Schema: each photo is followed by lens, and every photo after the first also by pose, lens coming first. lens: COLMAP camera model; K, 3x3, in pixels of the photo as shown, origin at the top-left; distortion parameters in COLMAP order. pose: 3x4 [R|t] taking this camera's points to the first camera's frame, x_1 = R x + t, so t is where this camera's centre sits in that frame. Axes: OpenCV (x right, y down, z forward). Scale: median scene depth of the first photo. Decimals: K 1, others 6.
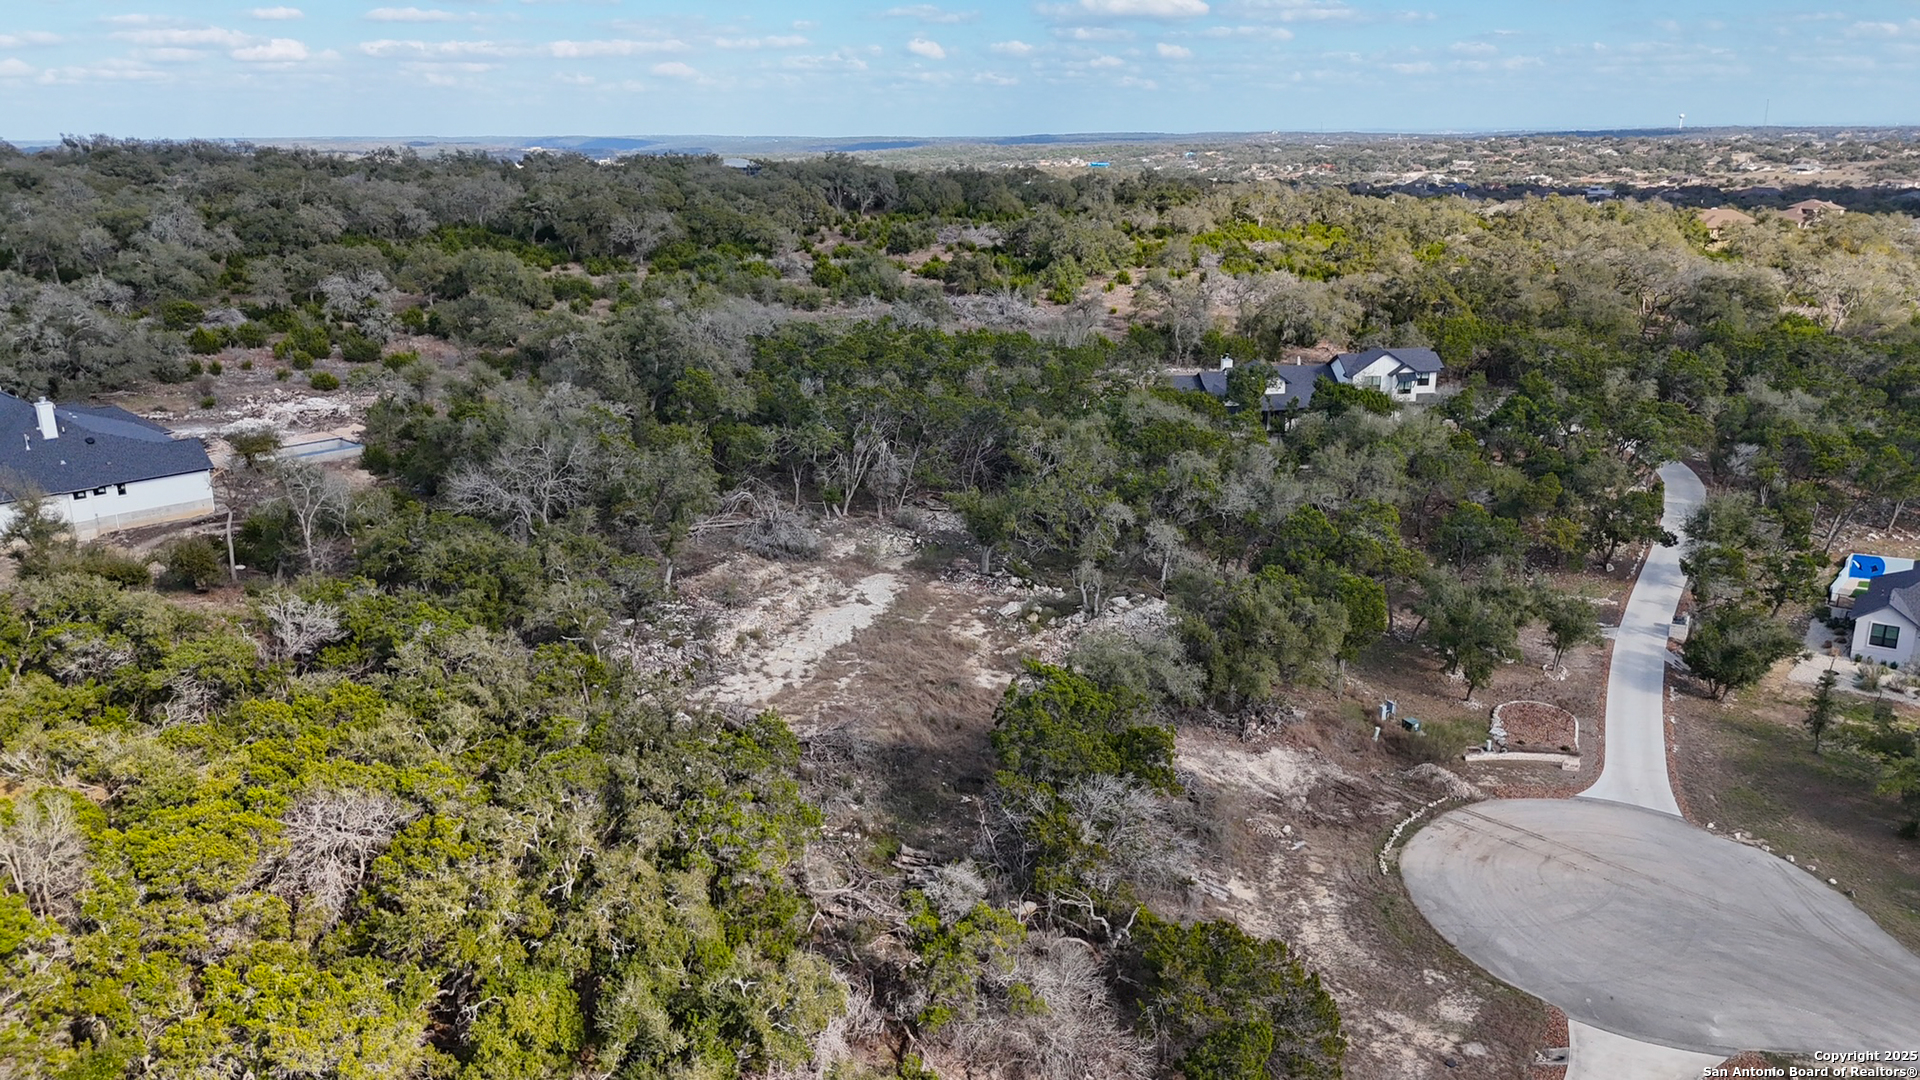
lens RADIAL K [[1418.4, 0, 963.4], [0, 1418.4, 551.6], [0, 0, 1]] dist [0.068558, -0.070771]
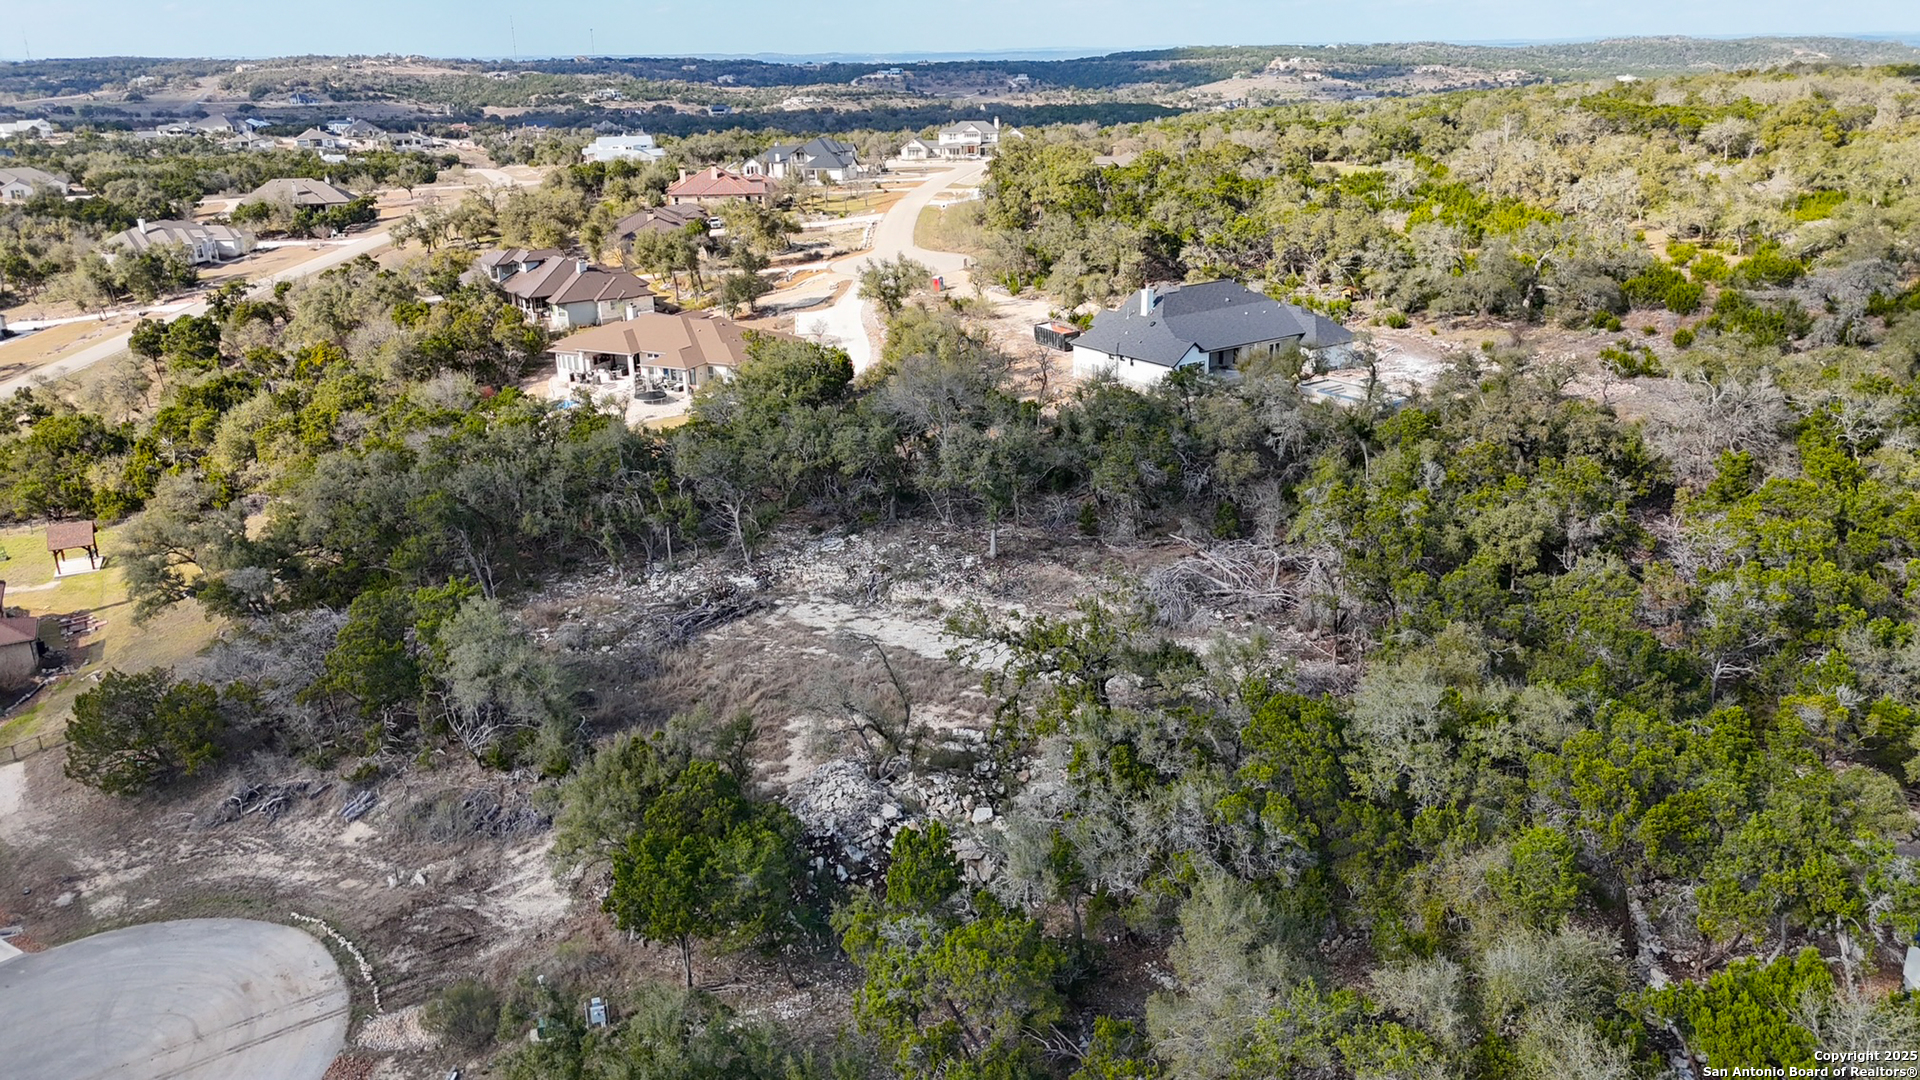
lens RADIAL K [[1418.4, 0, 960.6], [0, 1418.4, 531.2], [0, 0, 1]] dist [0.068558, -0.070771]
pose [[-0.204700, 0.324010, -0.923642, 1.056021], [-0.264981, 0.890045, 0.370950, -0.511457], [0.942275, 0.320682, -0.096336, 1.482185]]
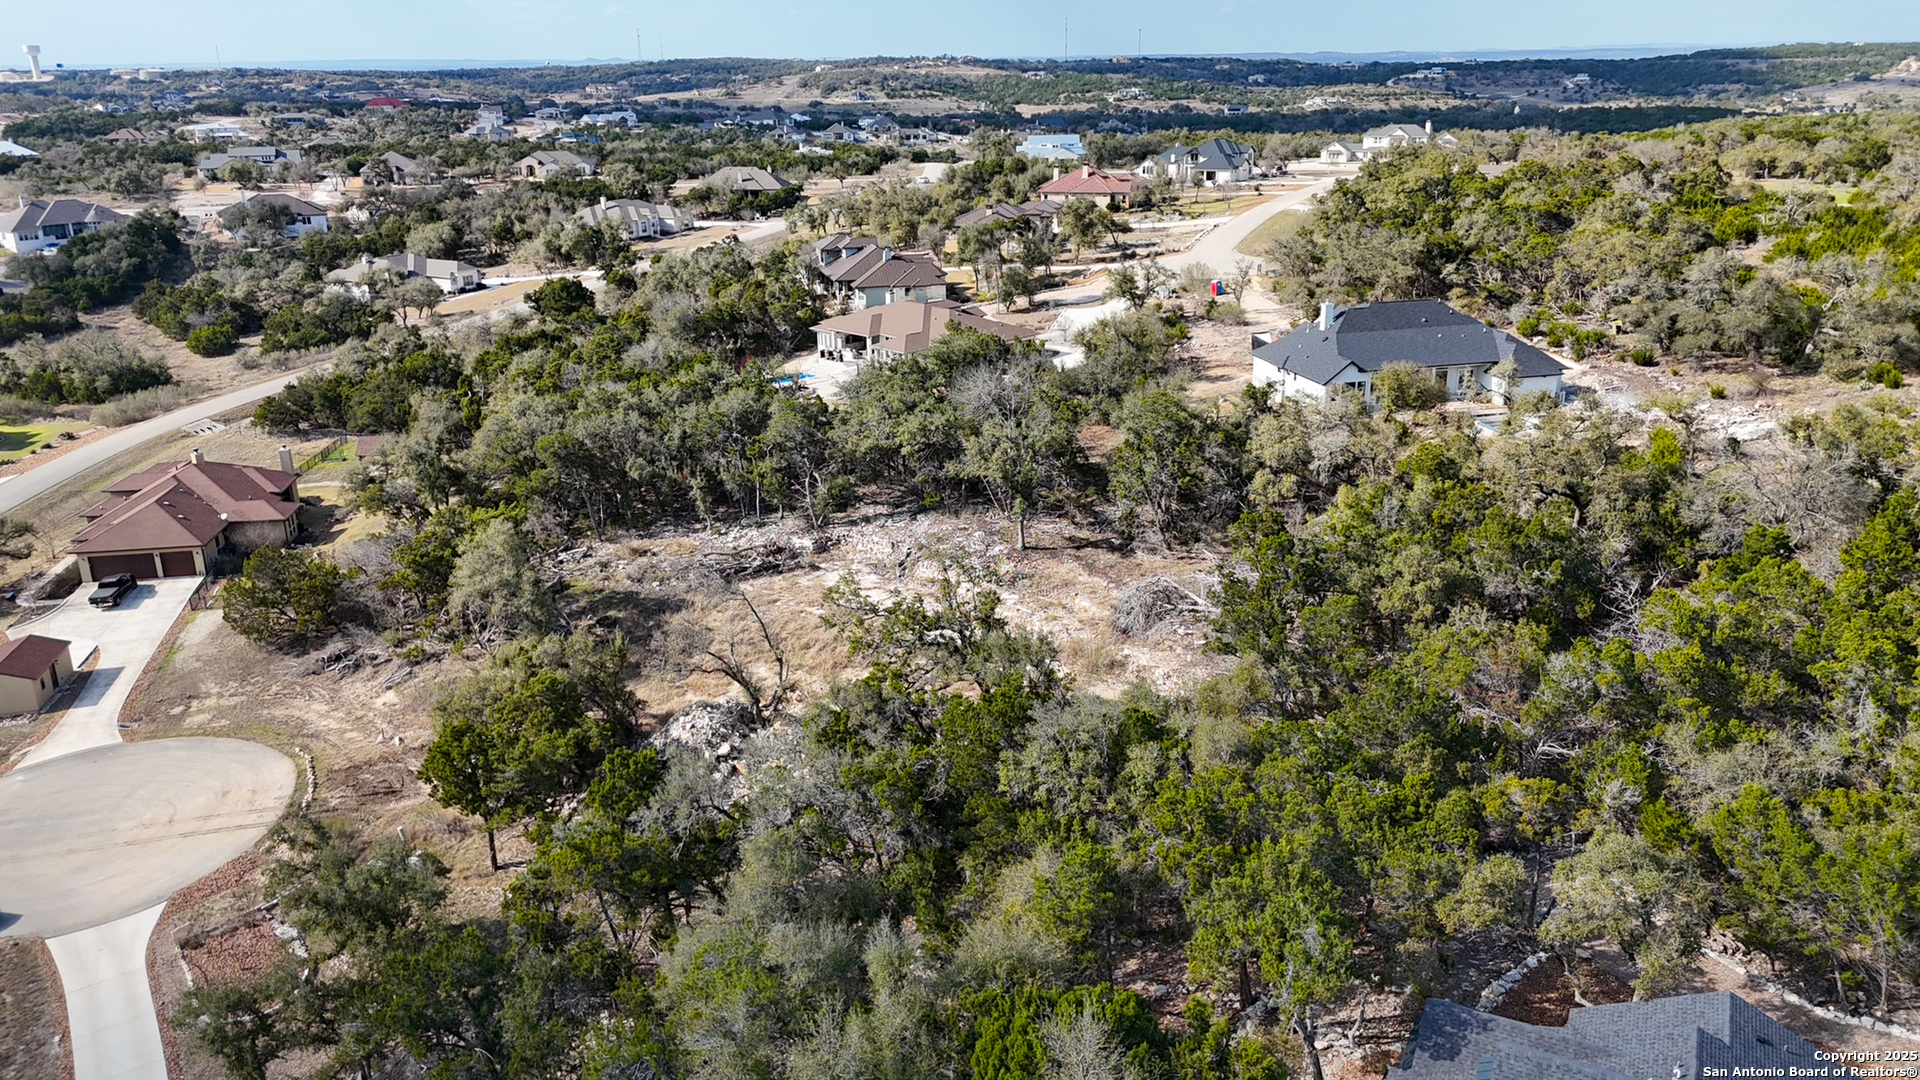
lens RADIAL K [[1418.4, 0, 959.3], [0, 1418.4, 533.5], [0, 0, 1]] dist [0.068558, -0.070771]
pose [[-0.541698, 0.280294, -0.792464, 0.935262], [-0.226307, 0.859324, 0.458637, -0.645274], [0.809536, 0.427783, -0.402061, 1.926875]]
